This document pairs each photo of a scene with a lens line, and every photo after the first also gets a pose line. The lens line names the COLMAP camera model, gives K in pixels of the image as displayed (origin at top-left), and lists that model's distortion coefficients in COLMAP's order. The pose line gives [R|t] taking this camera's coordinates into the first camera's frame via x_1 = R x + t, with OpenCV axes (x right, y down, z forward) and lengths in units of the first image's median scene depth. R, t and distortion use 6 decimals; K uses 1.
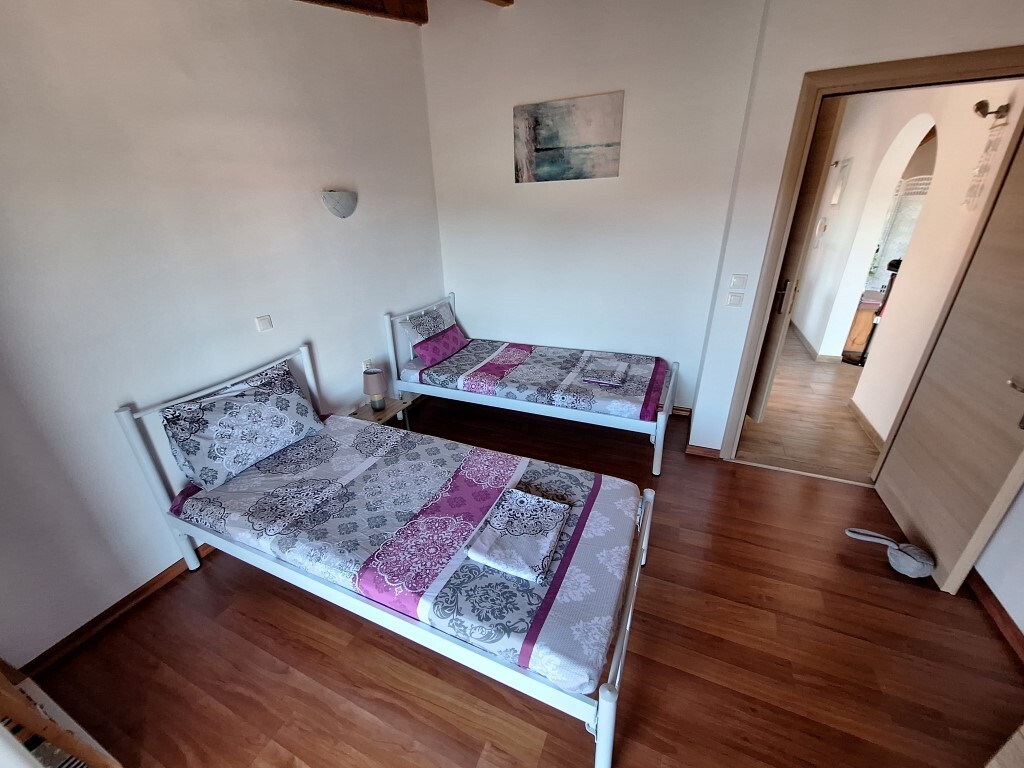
lens RADIAL K [[402.9, 0, 507.2], [0, 402.9, 390.1], [0, 0, 1]] dist [-0.013969, 0.000002]
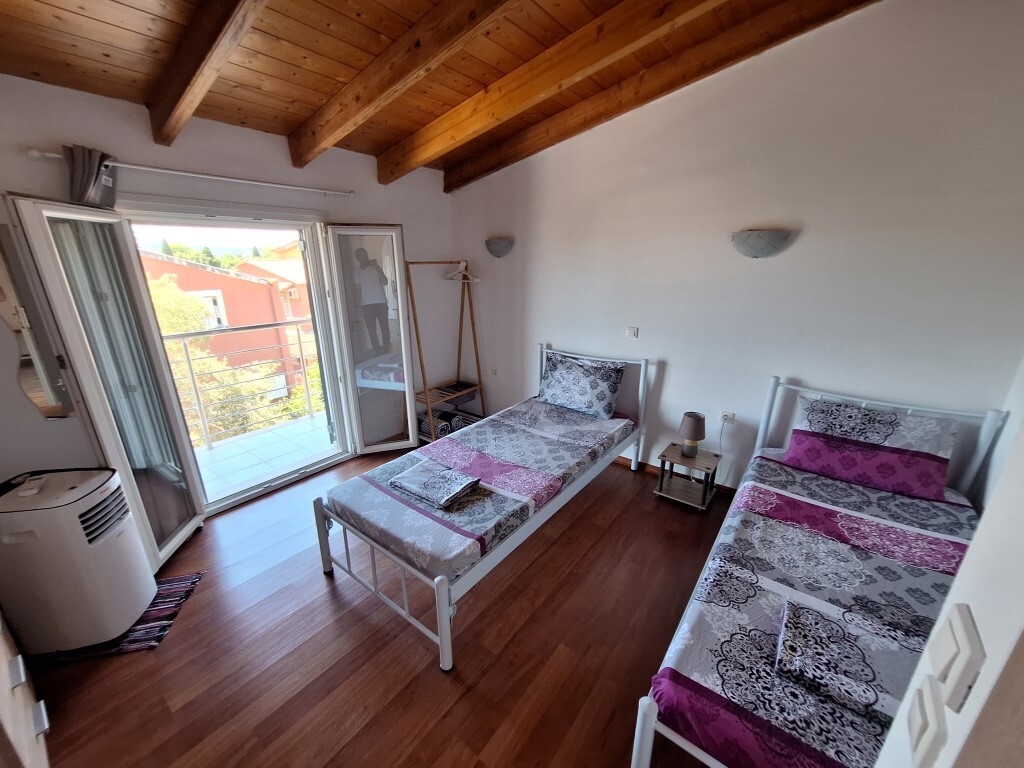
lens RADIAL K [[402.9, 0, 507.2], [0, 402.9, 390.1], [0, 0, 1]] dist [-0.013969, 0.000002]
pose [[-0.226703, 0.331535, -0.915800, 0.795023], [-0.390215, 0.830600, 0.397287, -0.387784], [0.892378, 0.447425, -0.058930, 0.818286]]
